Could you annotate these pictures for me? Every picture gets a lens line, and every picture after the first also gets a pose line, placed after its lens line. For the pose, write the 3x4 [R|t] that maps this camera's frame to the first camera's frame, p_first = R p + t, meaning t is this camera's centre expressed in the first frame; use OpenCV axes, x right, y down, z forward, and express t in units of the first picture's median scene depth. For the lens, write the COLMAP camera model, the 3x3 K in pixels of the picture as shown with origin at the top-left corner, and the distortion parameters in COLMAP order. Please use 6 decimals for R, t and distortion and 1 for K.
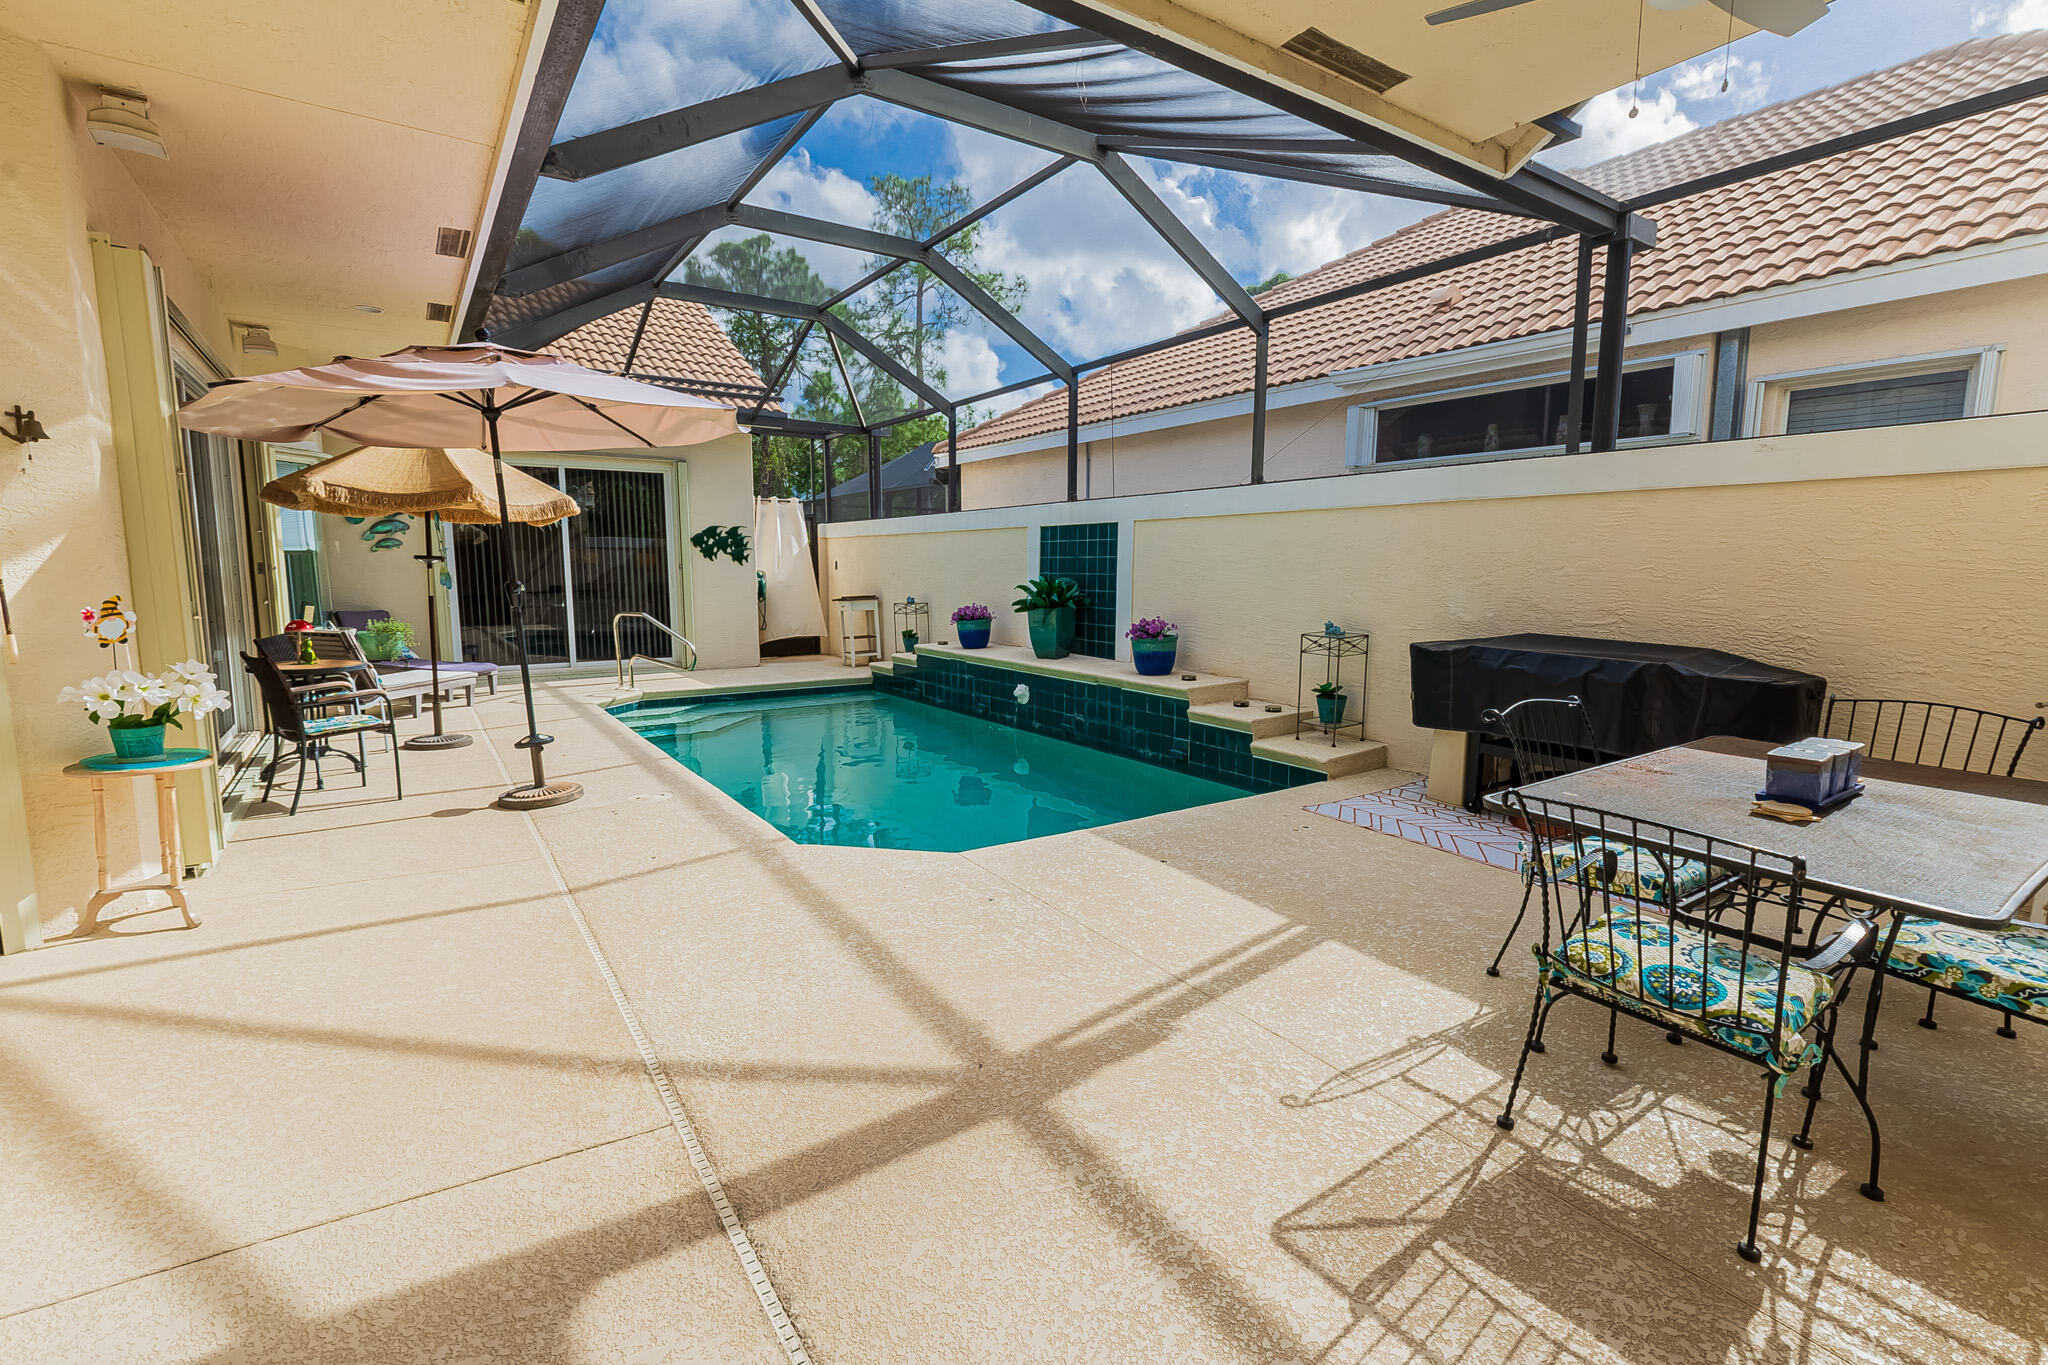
lens RADIAL K [[915.2, 0, 1030.4], [0, 915.2, 683.7], [0, 0, 1]] dist [0.020340, -0.018920]
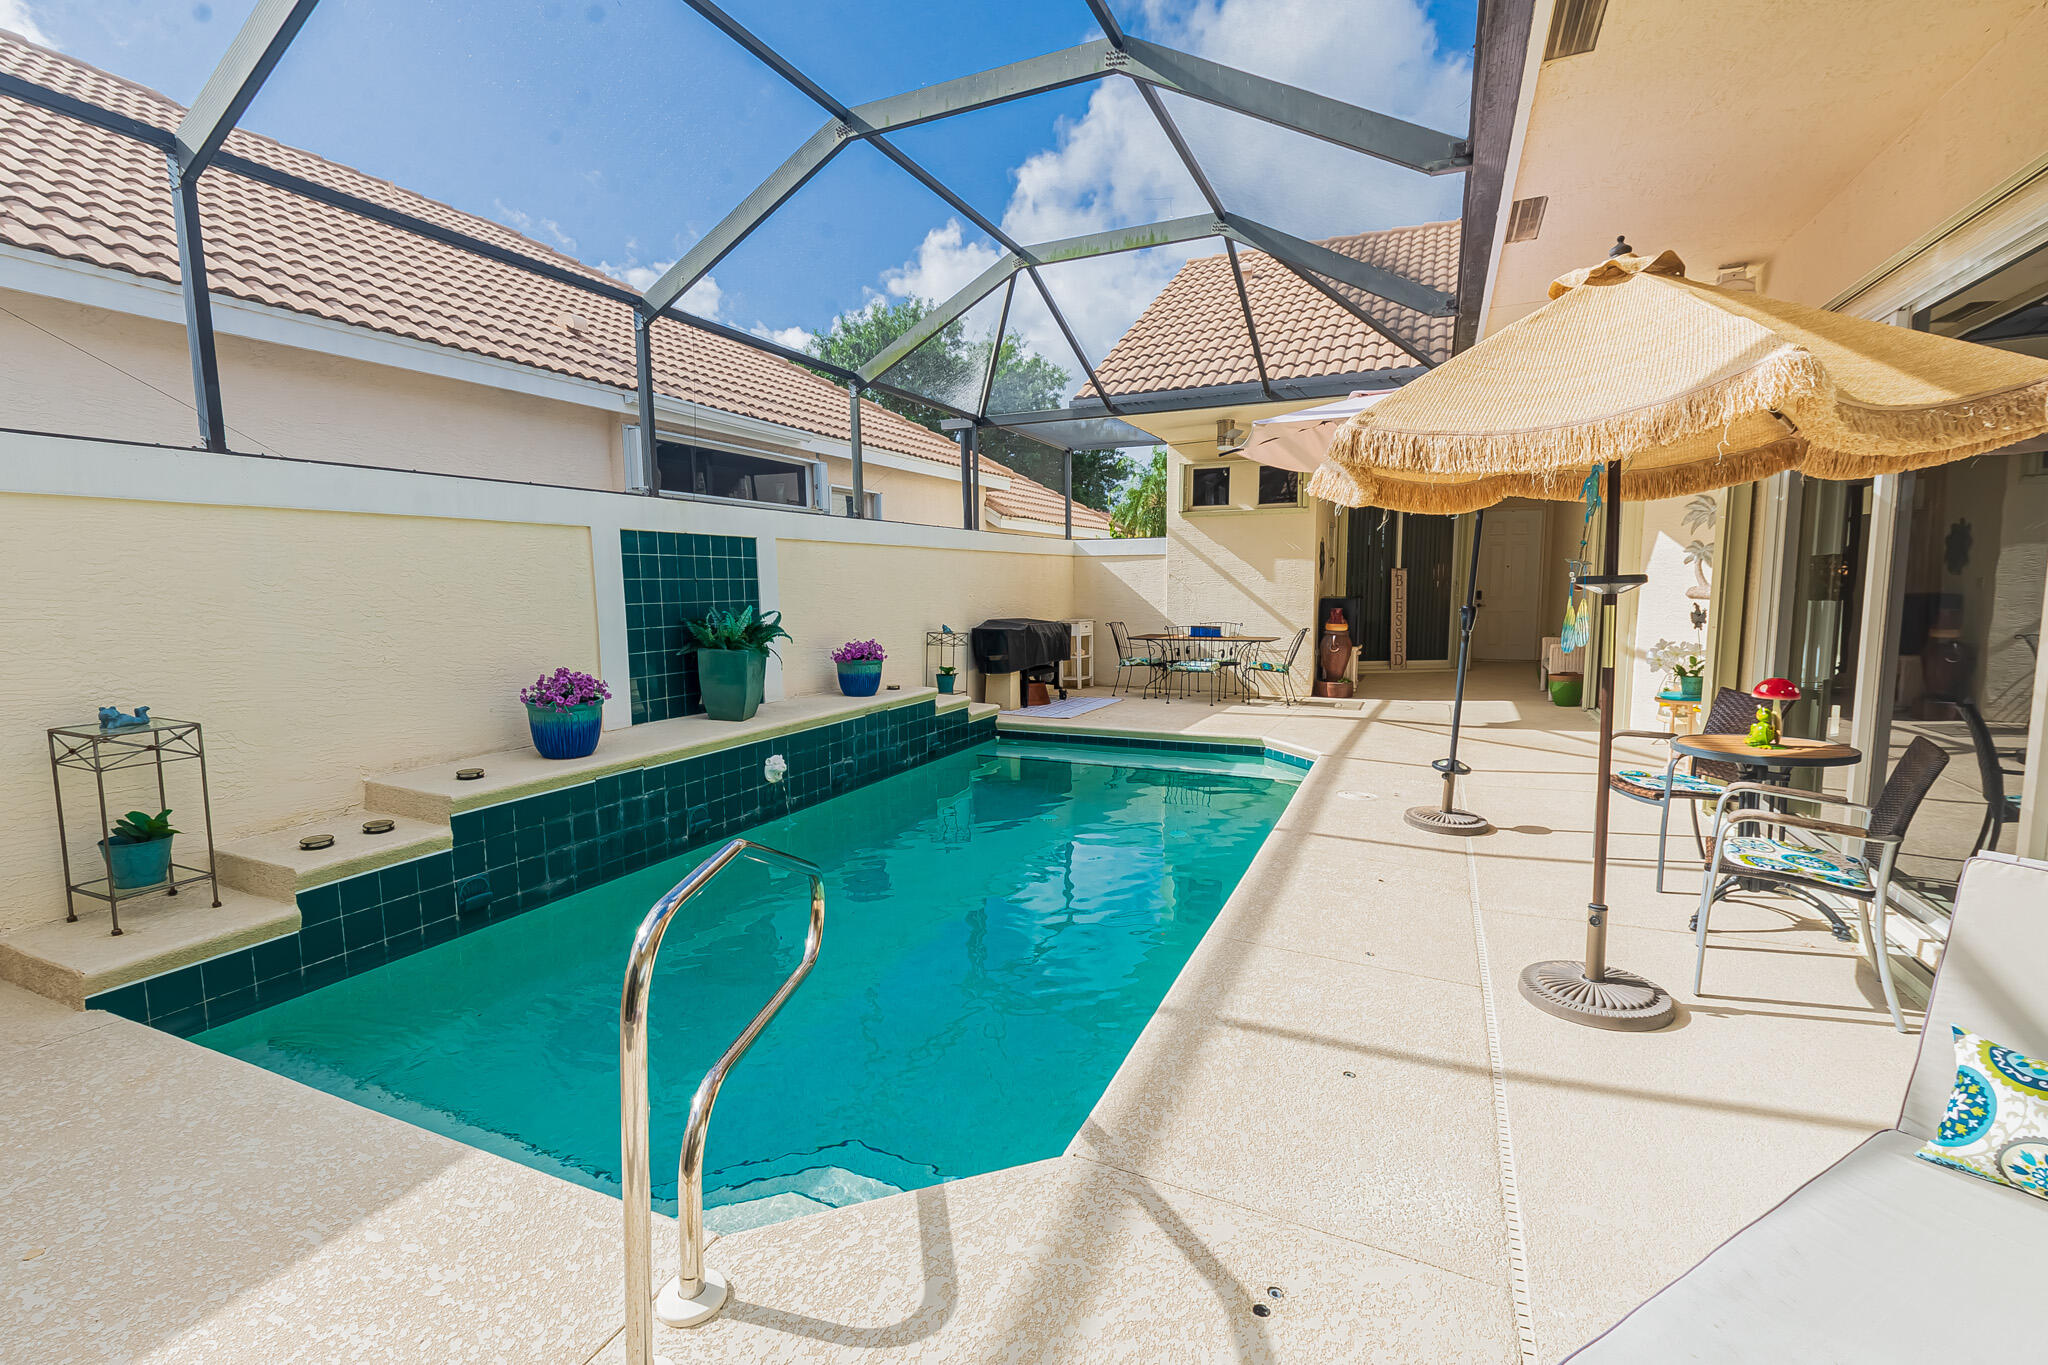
lens RADIAL K [[915.2, 0, 1030.4], [0, 915.2, 683.7], [0, 0, 1]] dist [0.020340, -0.018920]
pose [[-0.539559, -0.097544, 0.836278, -0.689270], [0.109592, 0.976679, 0.184628, -0.159665], [-0.834785, 0.191267, -0.516286, 1.147241]]
